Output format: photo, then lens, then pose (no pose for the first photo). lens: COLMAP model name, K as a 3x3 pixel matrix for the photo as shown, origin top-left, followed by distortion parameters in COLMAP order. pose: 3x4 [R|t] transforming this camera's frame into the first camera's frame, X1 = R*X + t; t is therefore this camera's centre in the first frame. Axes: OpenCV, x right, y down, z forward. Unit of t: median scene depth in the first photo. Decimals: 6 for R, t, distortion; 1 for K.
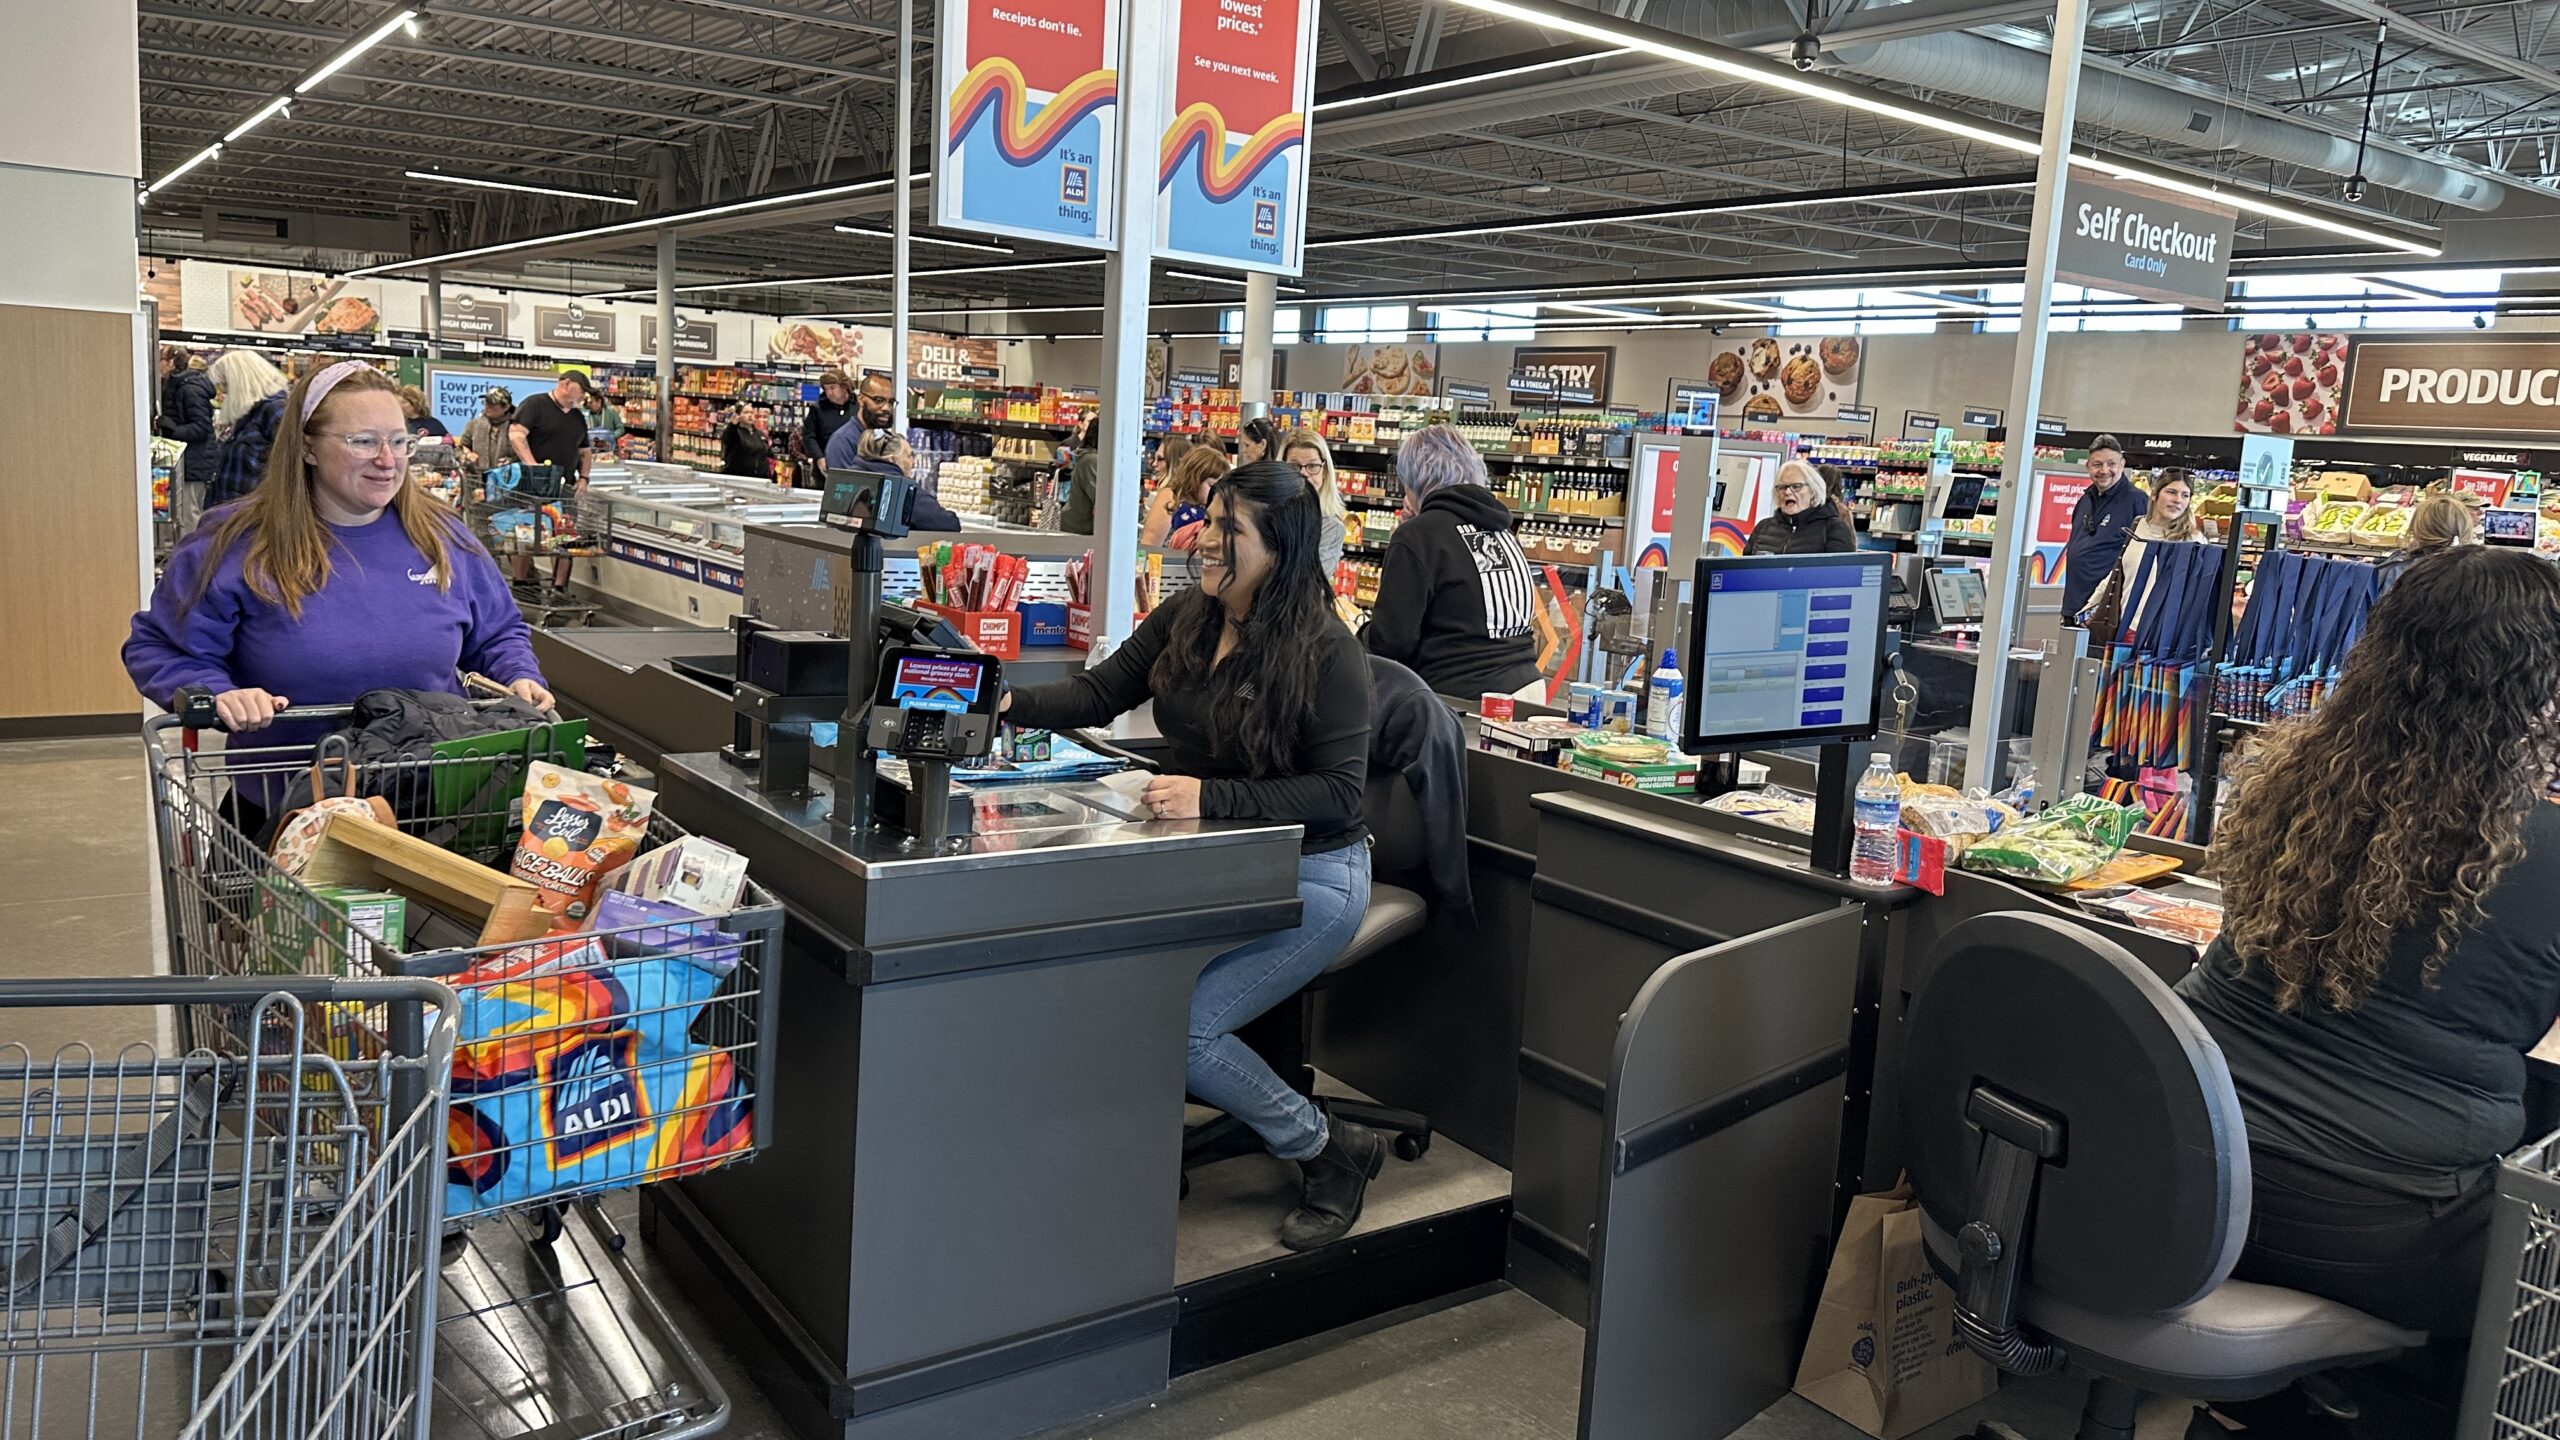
lens RADIAL K [[1807.4, 0, 1312.2], [0, 1807.4, 685.5], [0, 0, 1]] dist [0.128463, -0.202428]
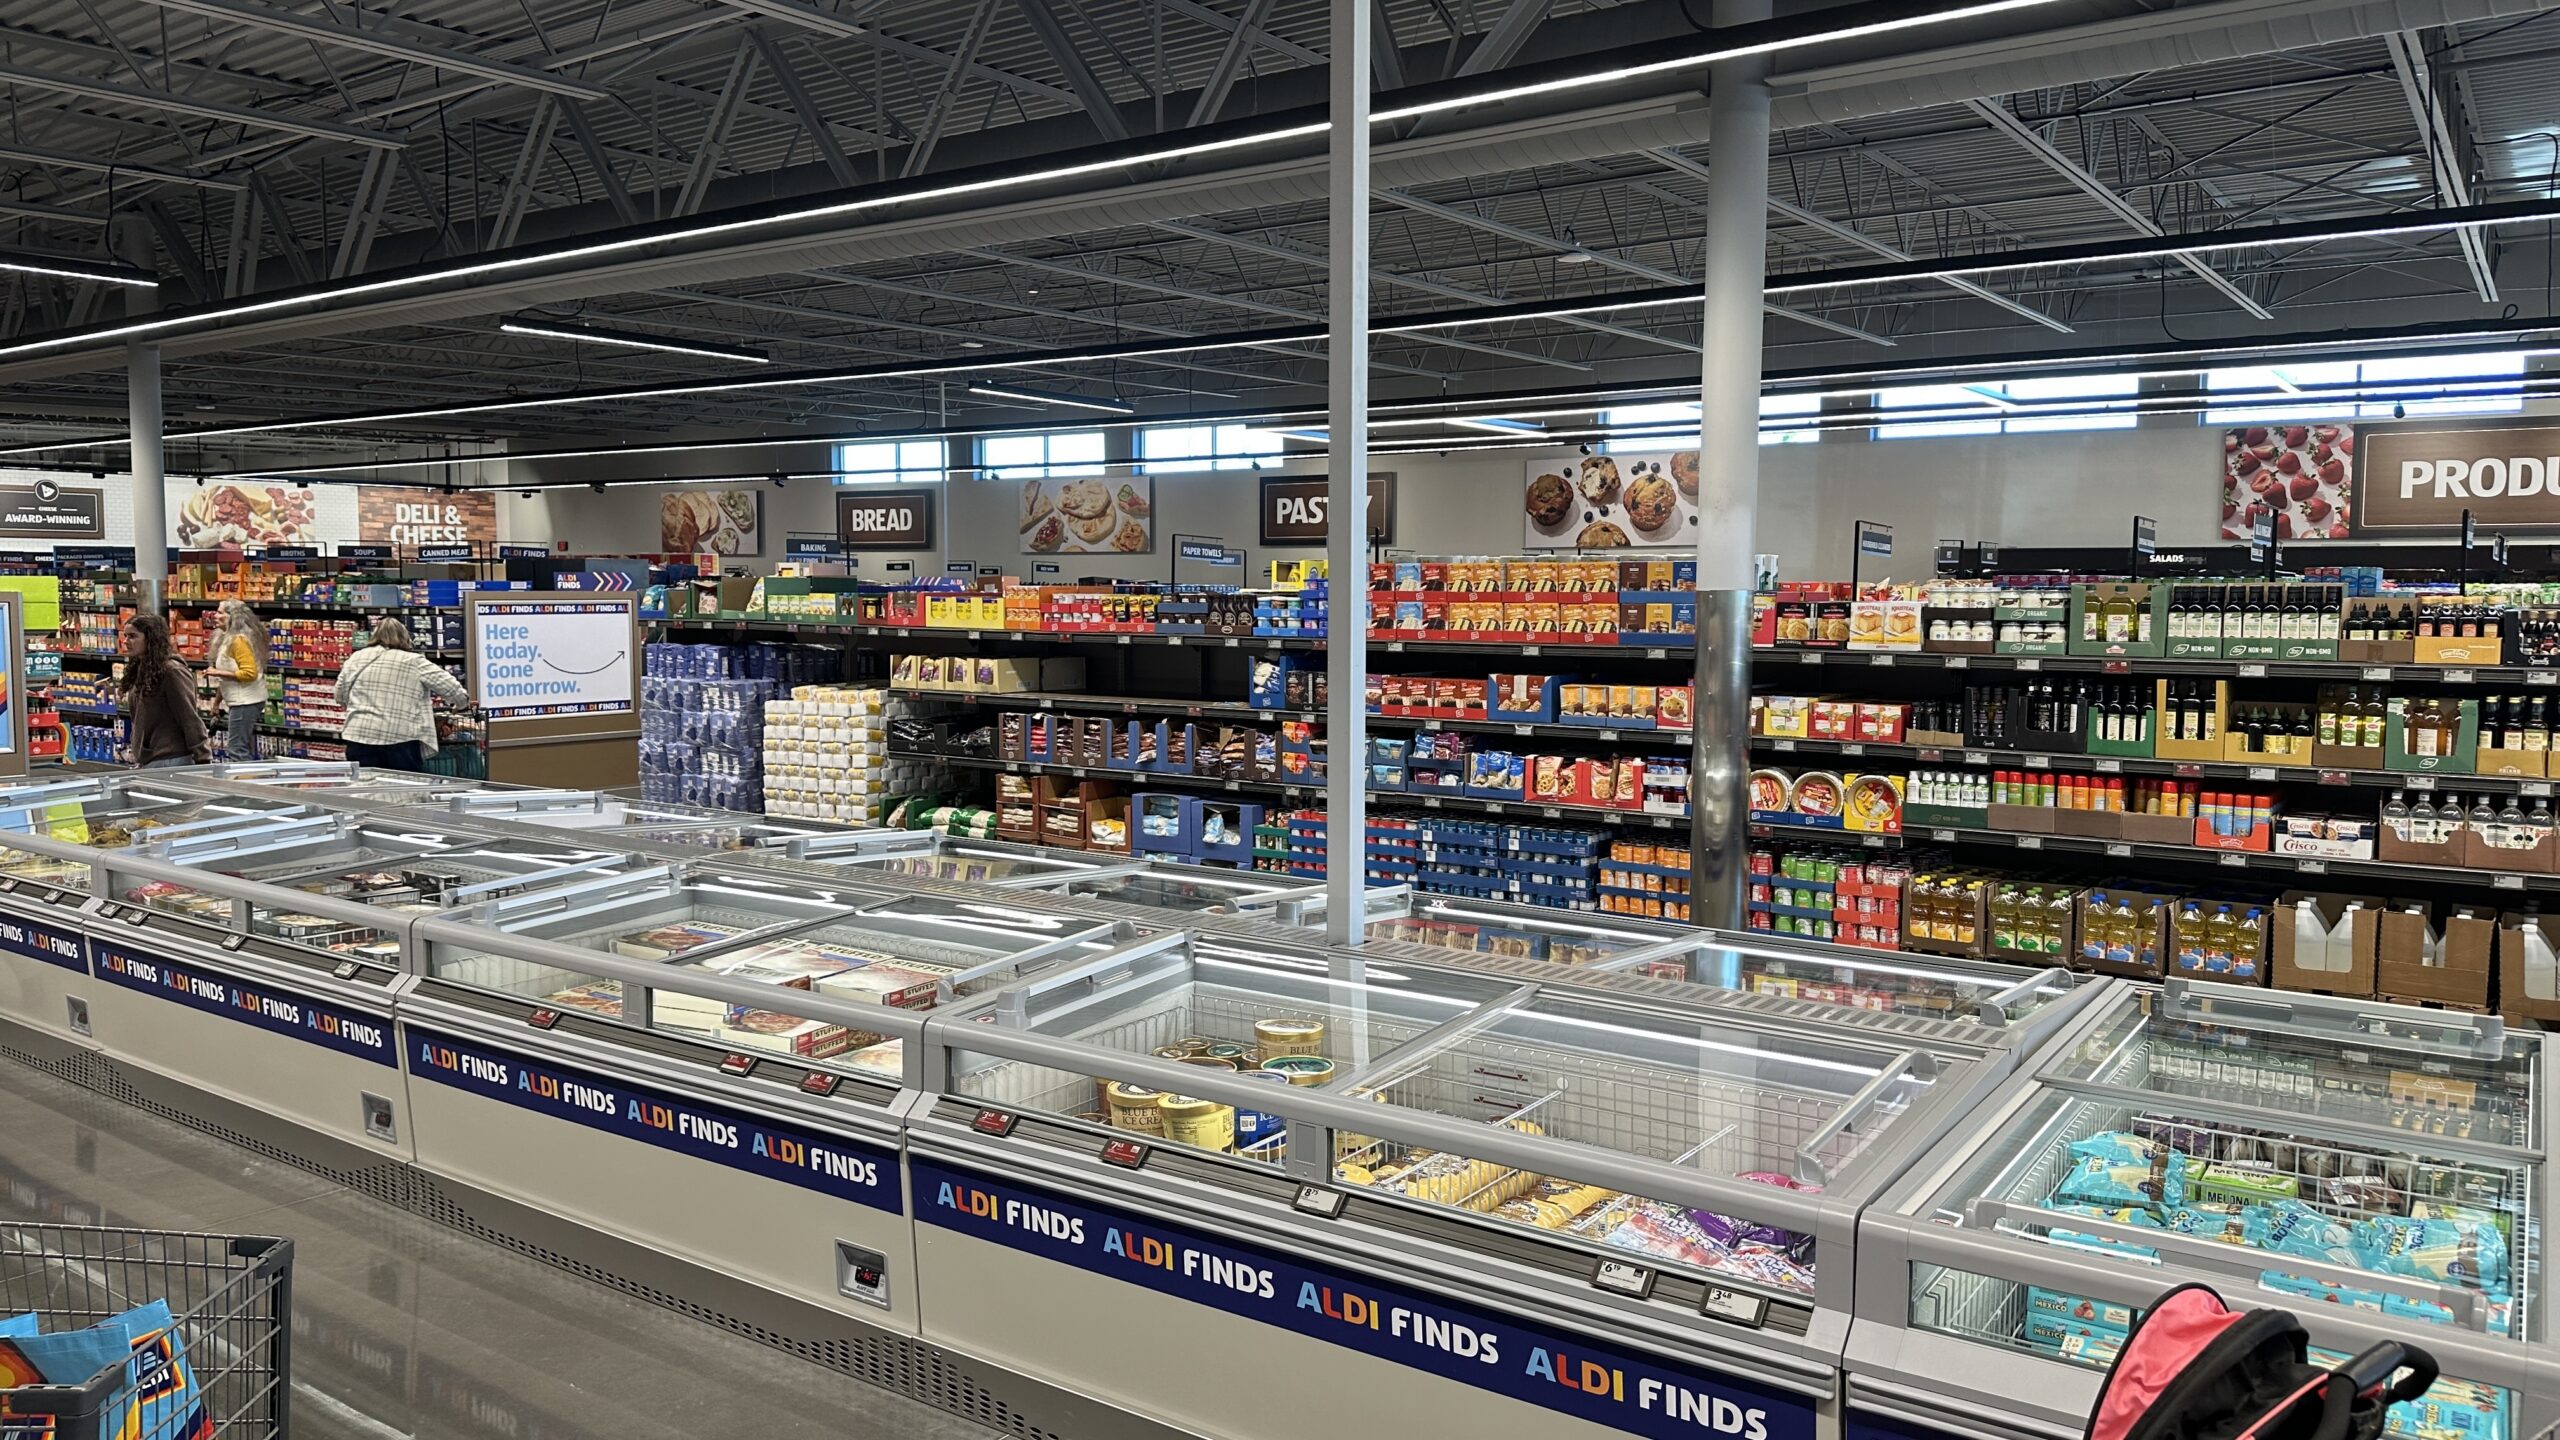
lens RADIAL K [[1765.4, 0, 1284.3], [0, 1765.4, 708.7], [0, 0, 1]] dist [0.140718, -0.193588]
pose [[0.948967, -0.079948, 0.305074, -0.193322], [0.096226, 0.994608, -0.038674, -0.069795], [-0.300337, 0.066056, 0.951543, 0.333504]]
